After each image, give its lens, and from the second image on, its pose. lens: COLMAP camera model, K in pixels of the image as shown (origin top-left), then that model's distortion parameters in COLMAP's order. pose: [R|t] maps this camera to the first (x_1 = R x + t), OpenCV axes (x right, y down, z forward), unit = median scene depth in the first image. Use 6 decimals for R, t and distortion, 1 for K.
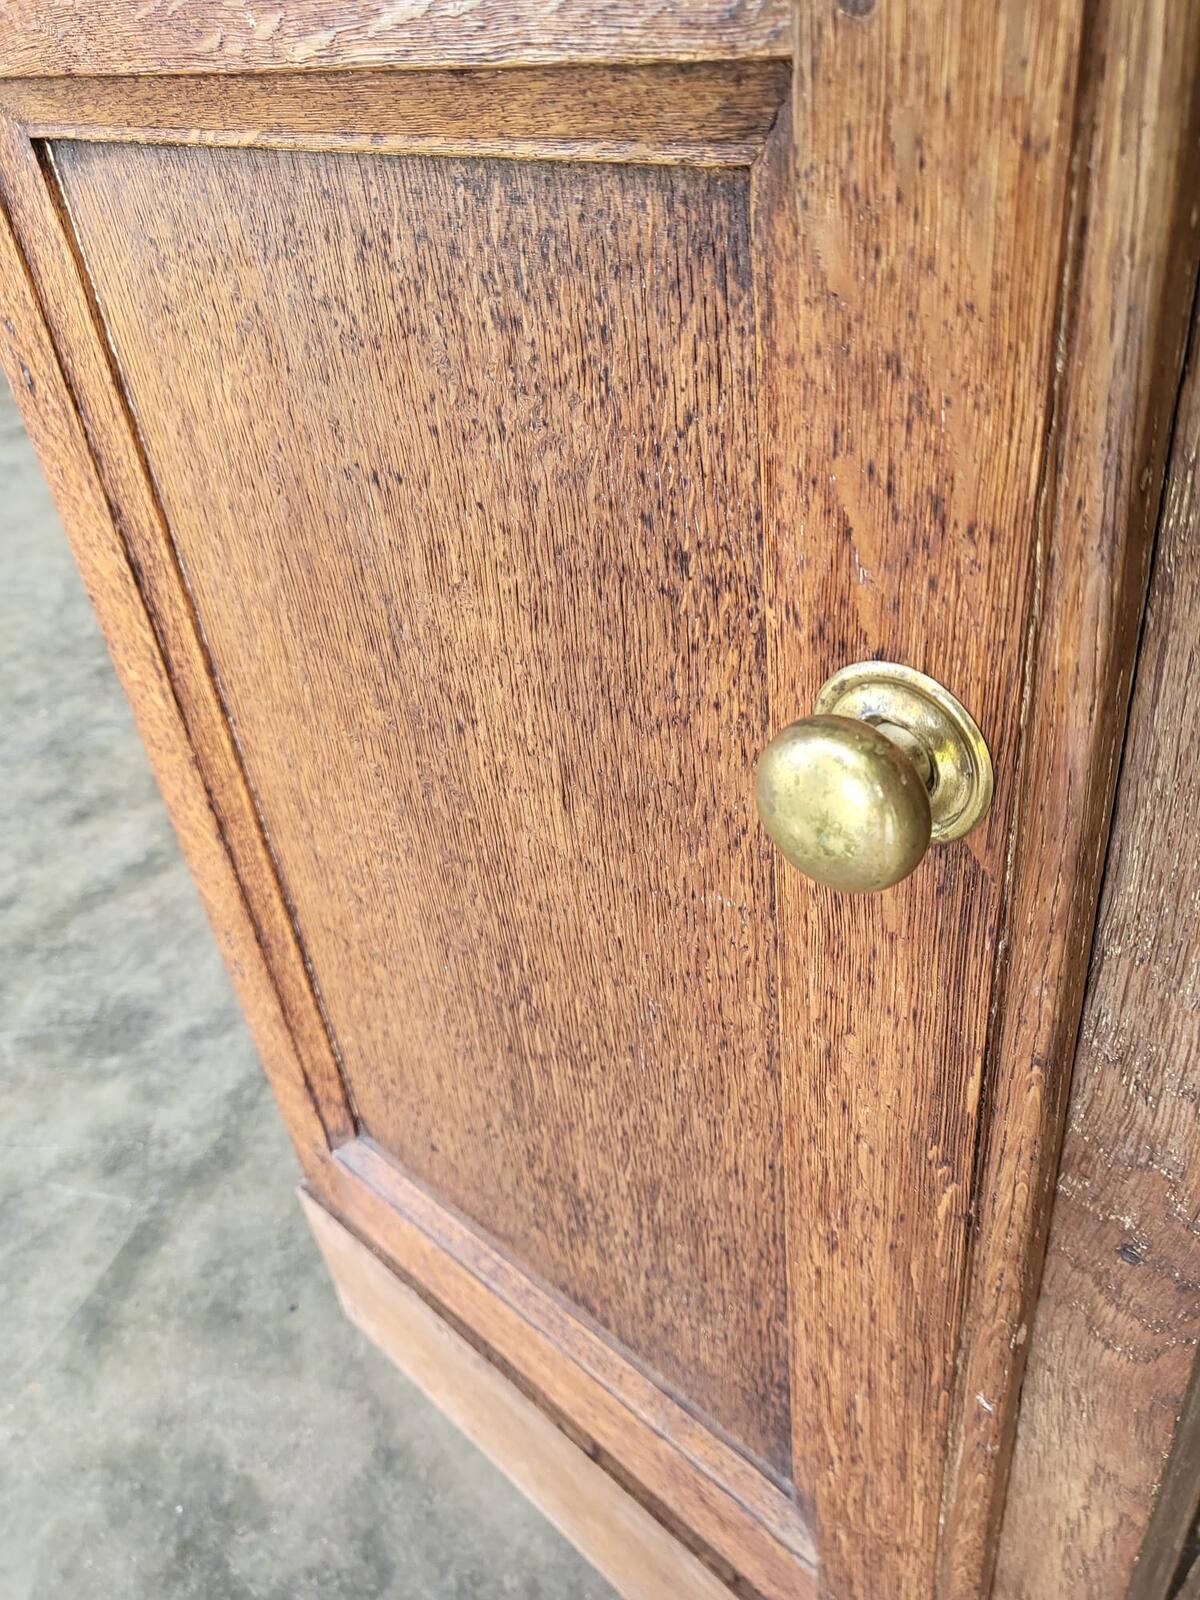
lens RADIAL K [[1261.4, 0, 596.0], [0, 1261.4, 800.3], [0, 0, 1]] dist [-0.034898, 0.077954]
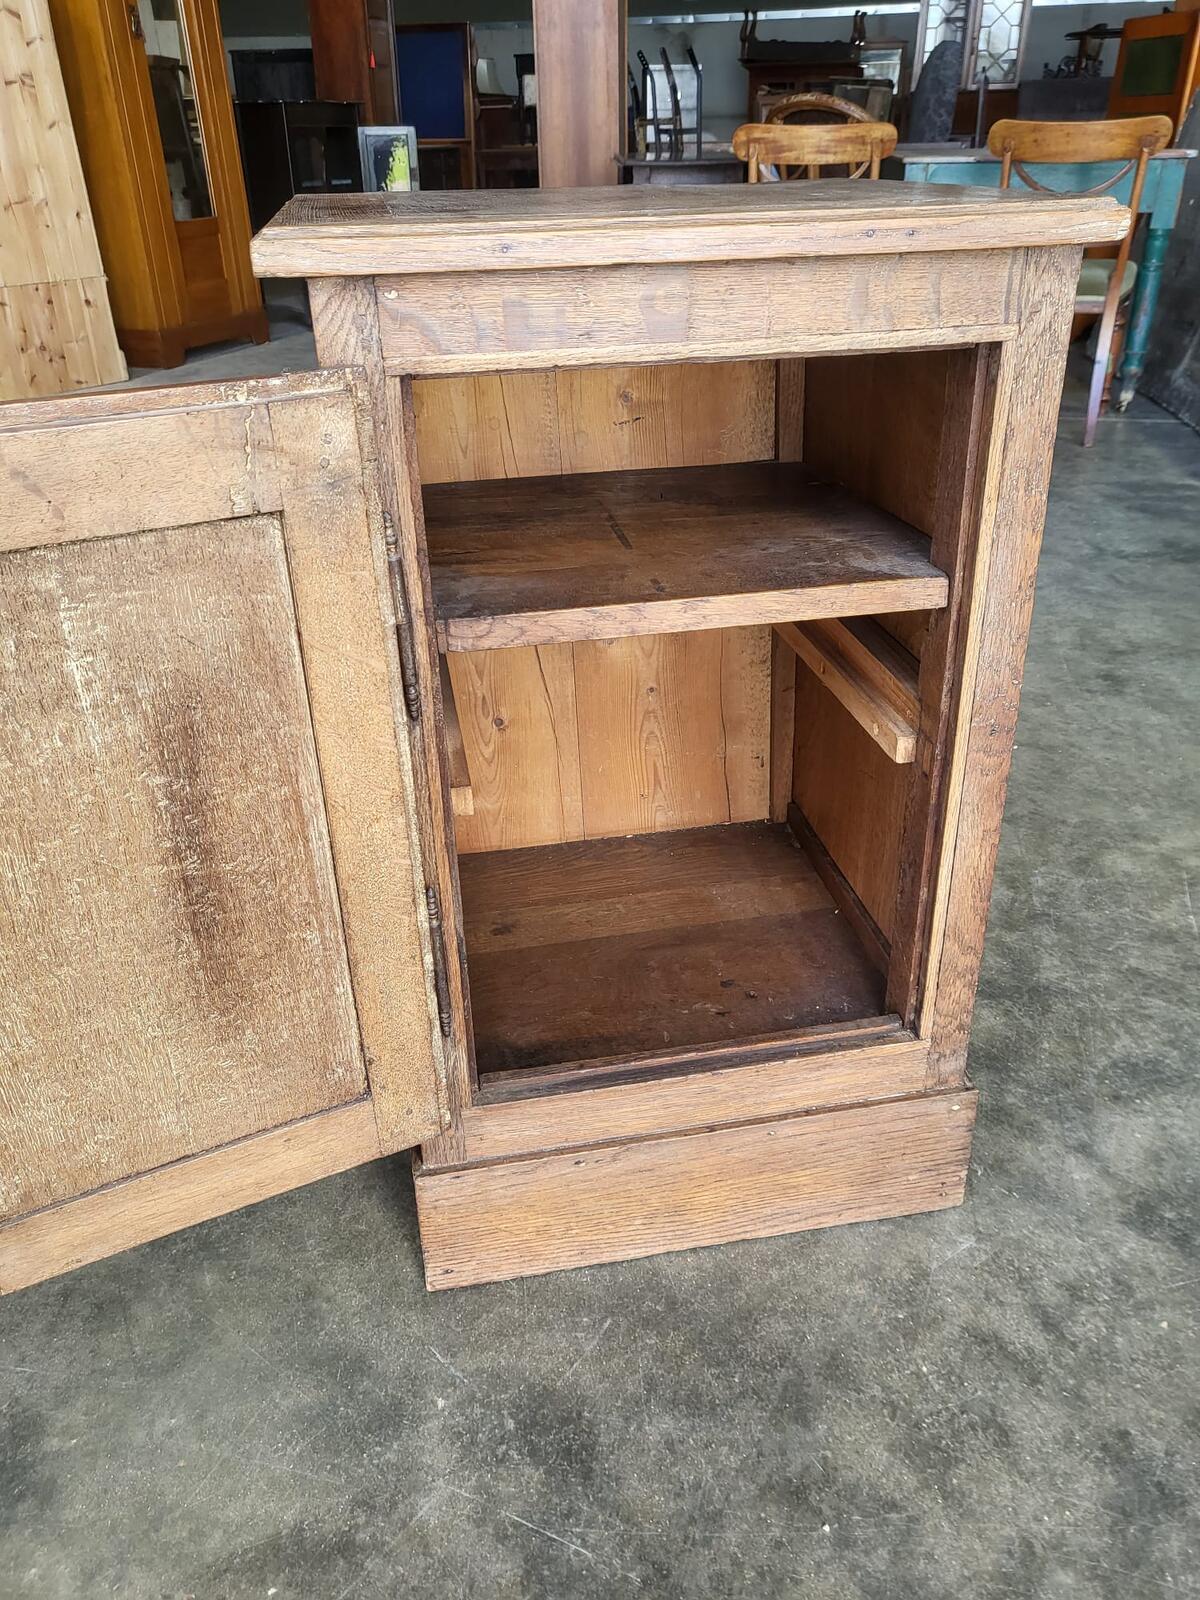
lens RADIAL K [[1241.3, 0, 604.3], [0, 1241.3, 785.4], [0, 0, 1]] dist [-0.025191, 0.078004]
pose [[0.572311, -0.301648, 0.762541, -2.698083], [0.437330, 0.898885, 0.027353, -0.058356], [-0.693687, 0.317828, 0.646362, -0.371282]]
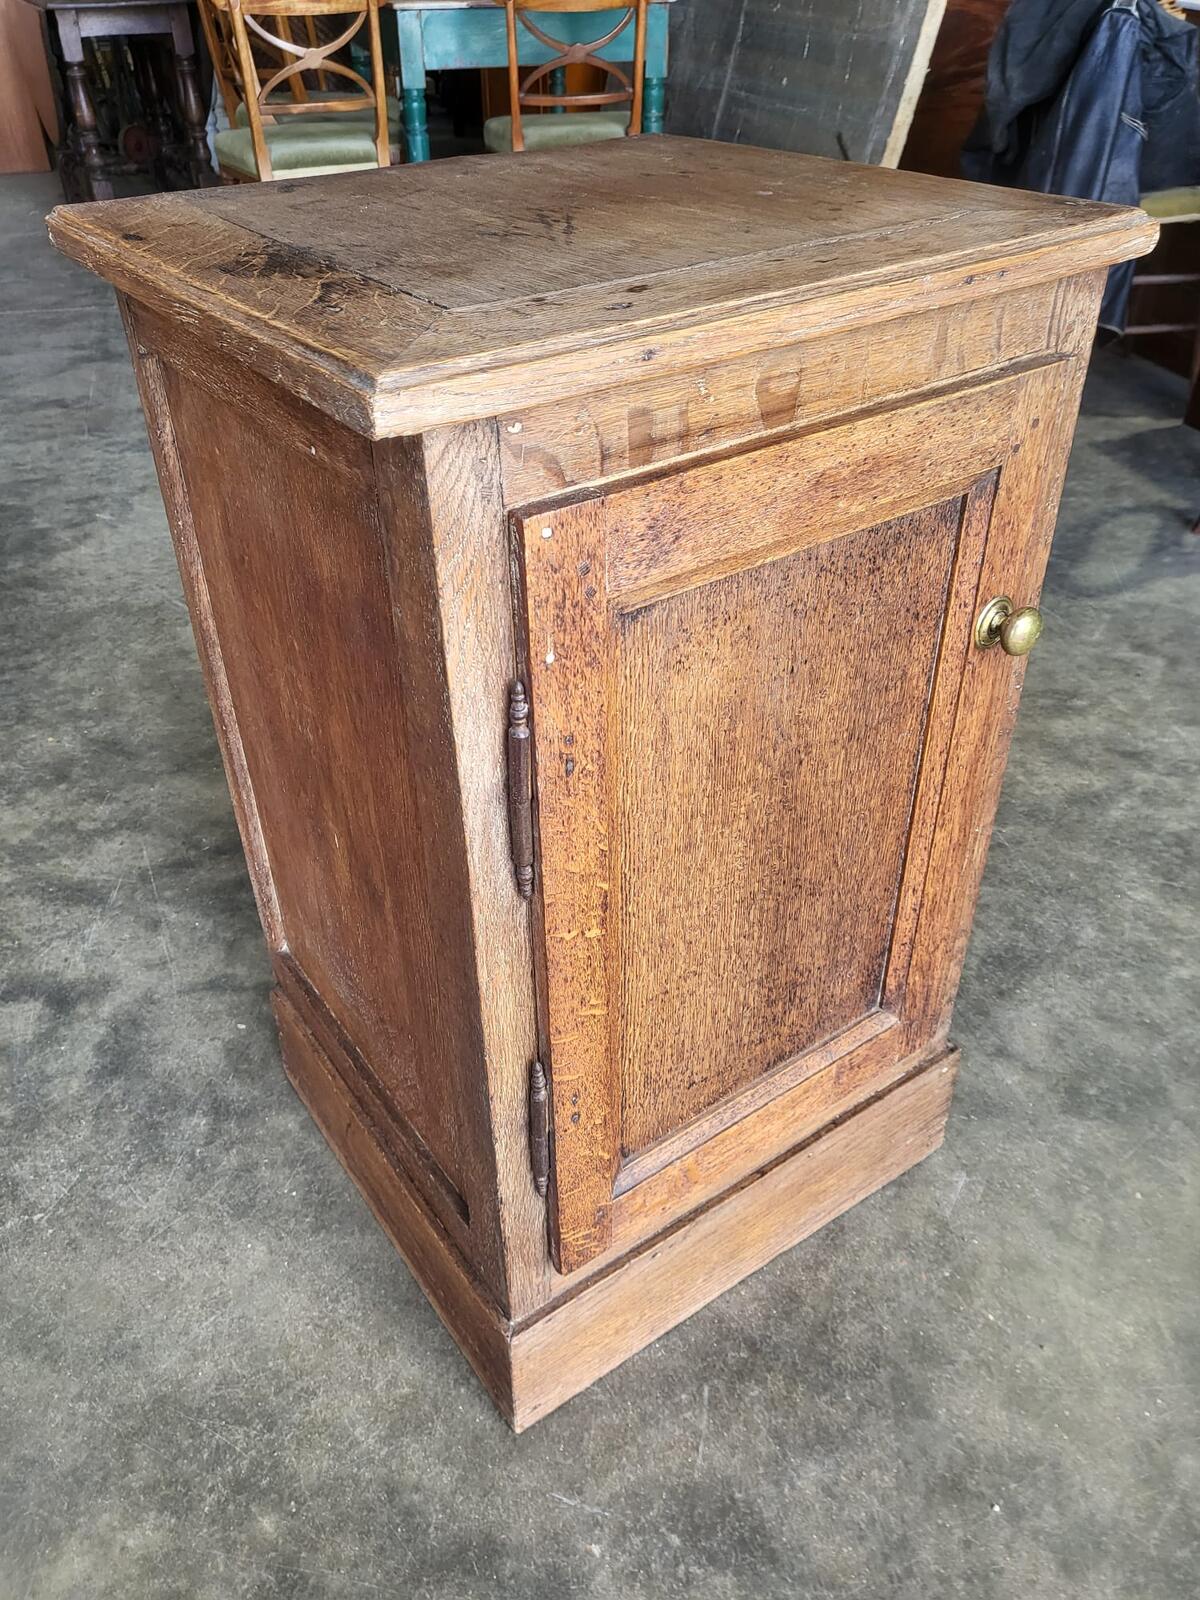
lens RADIAL K [[1236.9, 0, 591.2], [0, 1236.9, 805.9], [0, 0, 1]] dist [-0.027655, 0.072007]
pose [[0.183923, -0.492214, 0.850822, -2.651756], [0.562897, 0.762342, 0.319346, -1.158520], [-0.805804, 0.420190, 0.417278, 0.561359]]
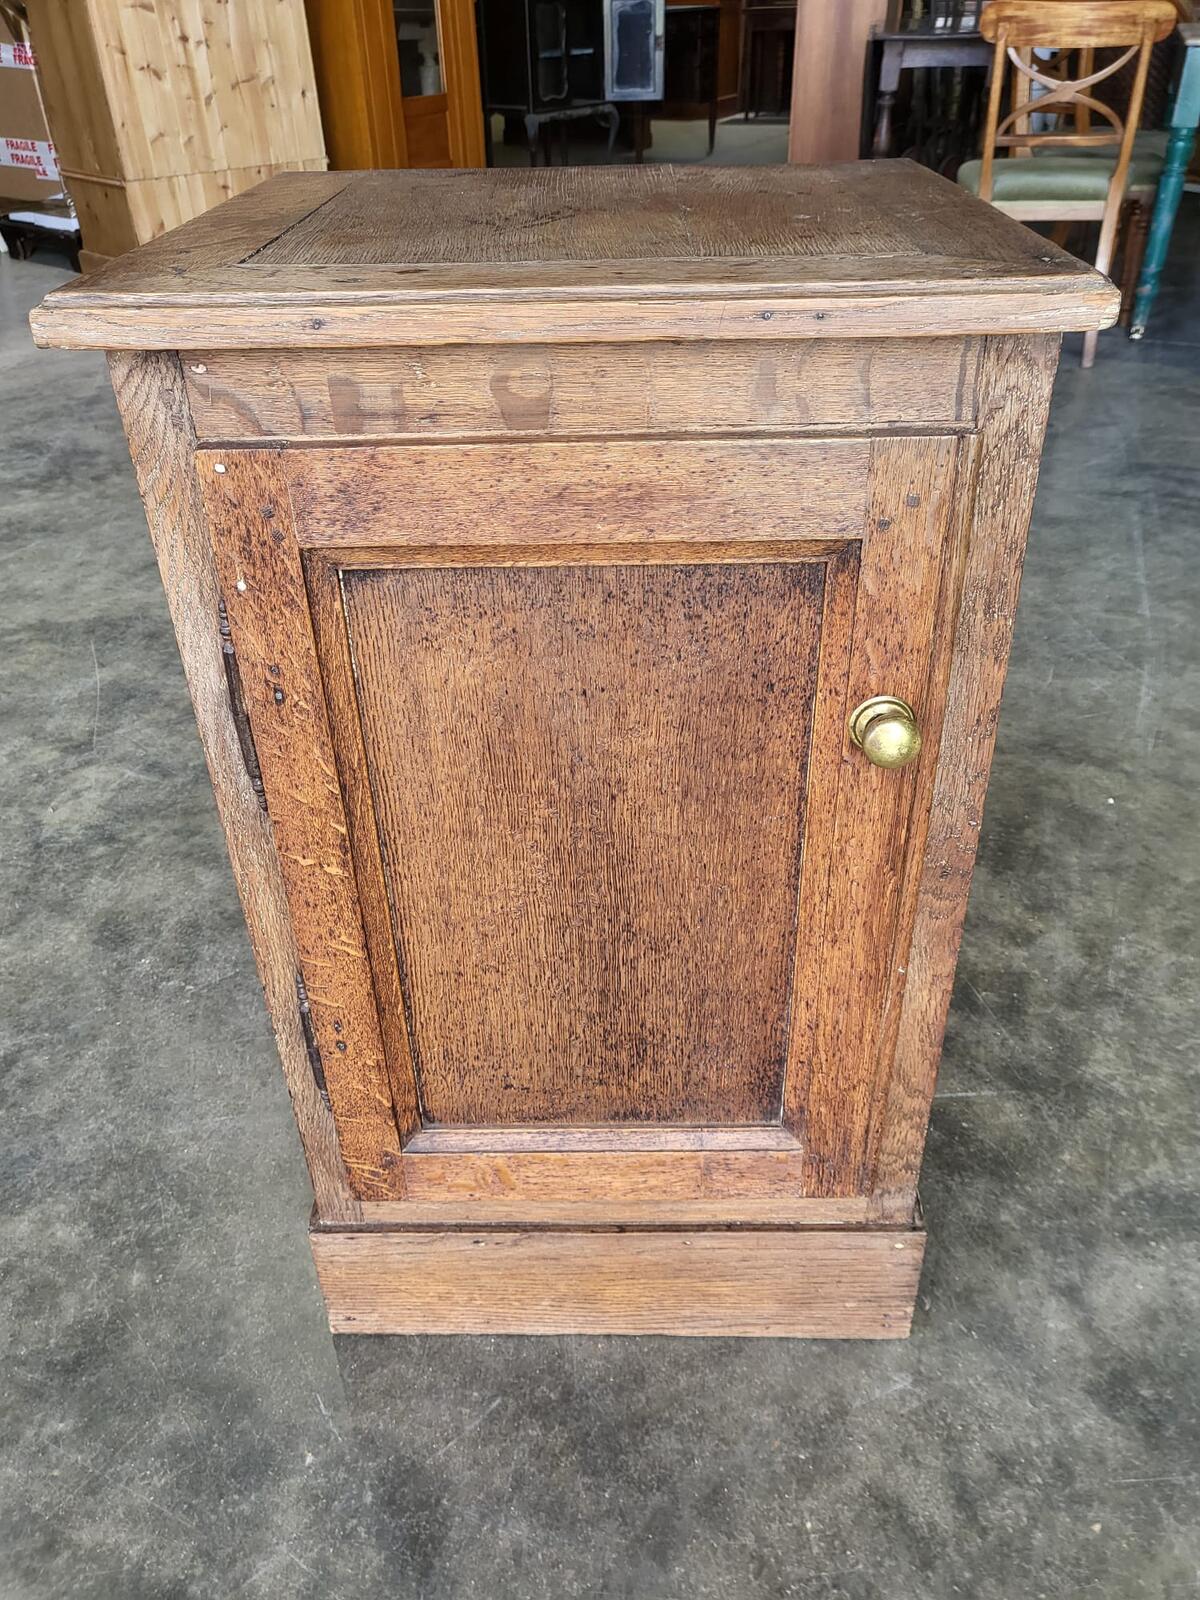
lens RADIAL K [[1237.7, 0, 608.0], [0, 1237.7, 801.6], [0, 0, 1]] dist [-0.015053, 0.053687]
pose [[0.726019, -0.305557, 0.616061, -1.799011], [0.349633, 0.935446, 0.051929, -0.209243], [-0.592159, 0.177694, 0.785985, -0.788838]]
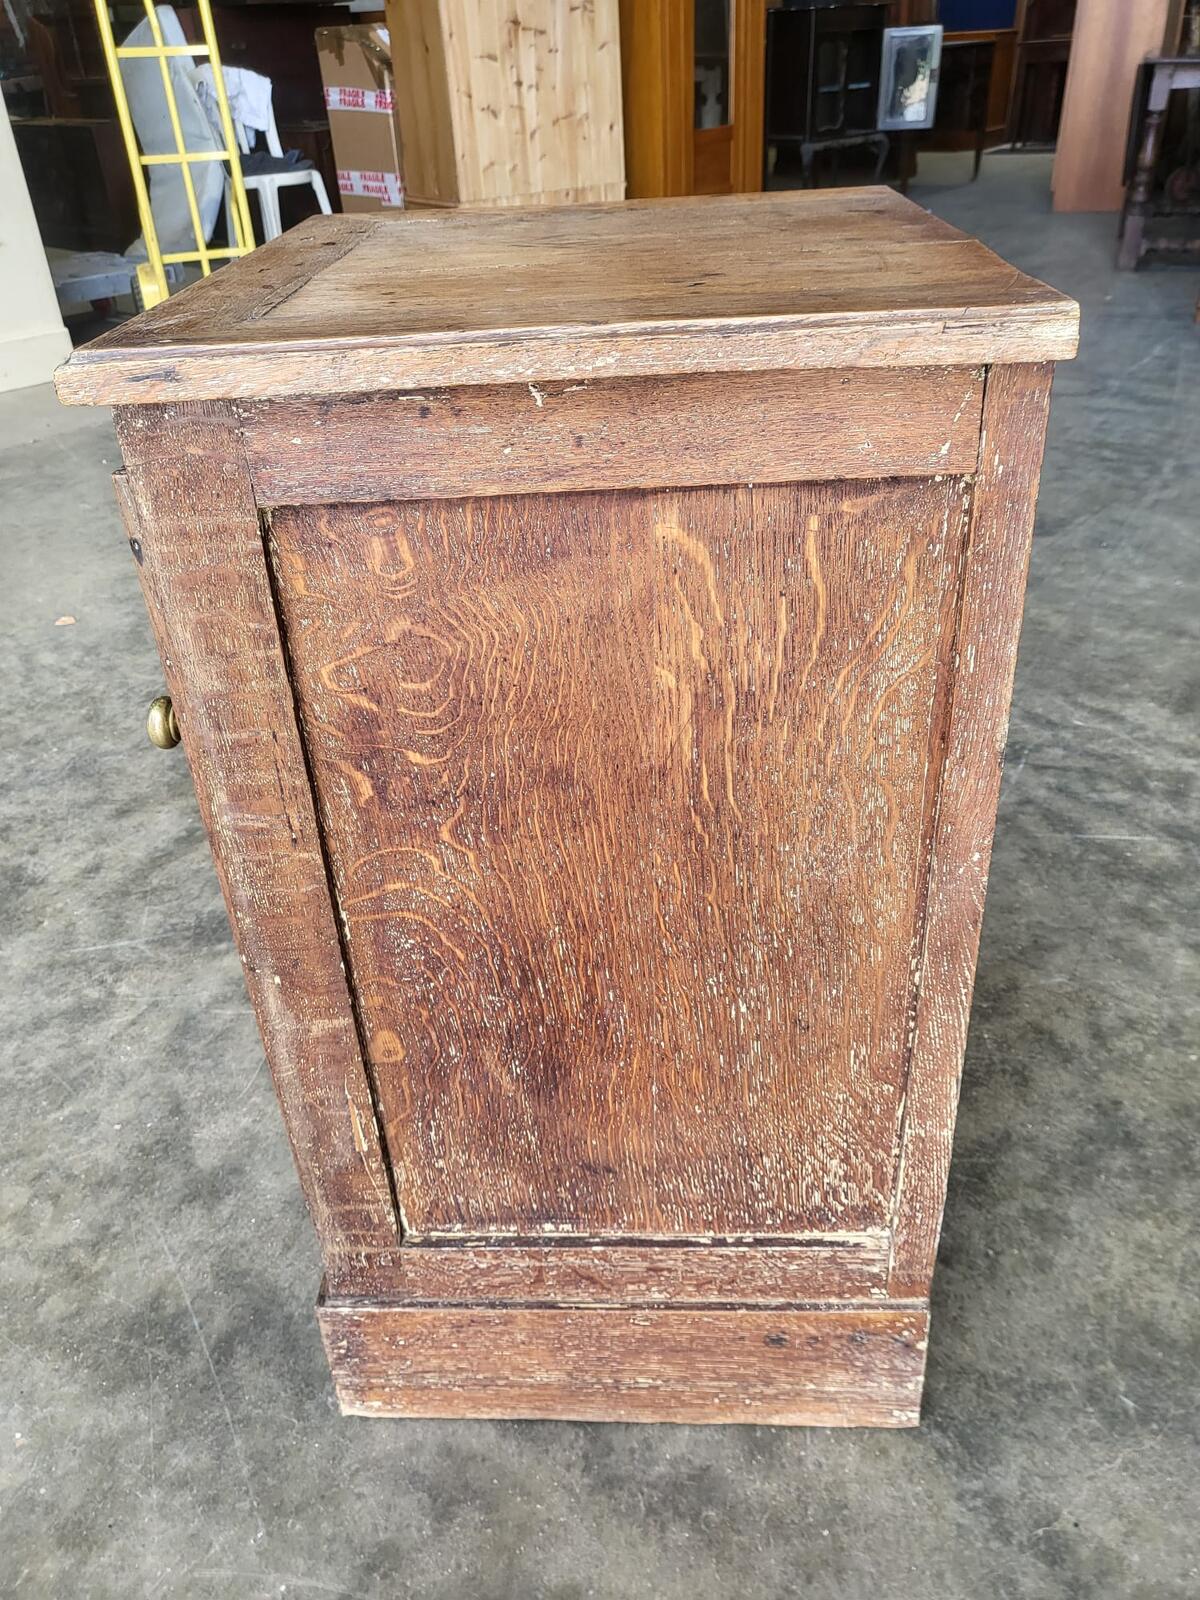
lens RADIAL K [[1236.9, 0, 591.2], [0, 1236.9, 805.9], [0, 0, 1]] dist [-0.027655, 0.072007]
pose [[0.845734, -0.228170, 0.482361, -3.388256], [0.274624, 0.961177, -0.026842, 0.782694], [-0.457510, 0.155169, 0.875561, -1.827126]]
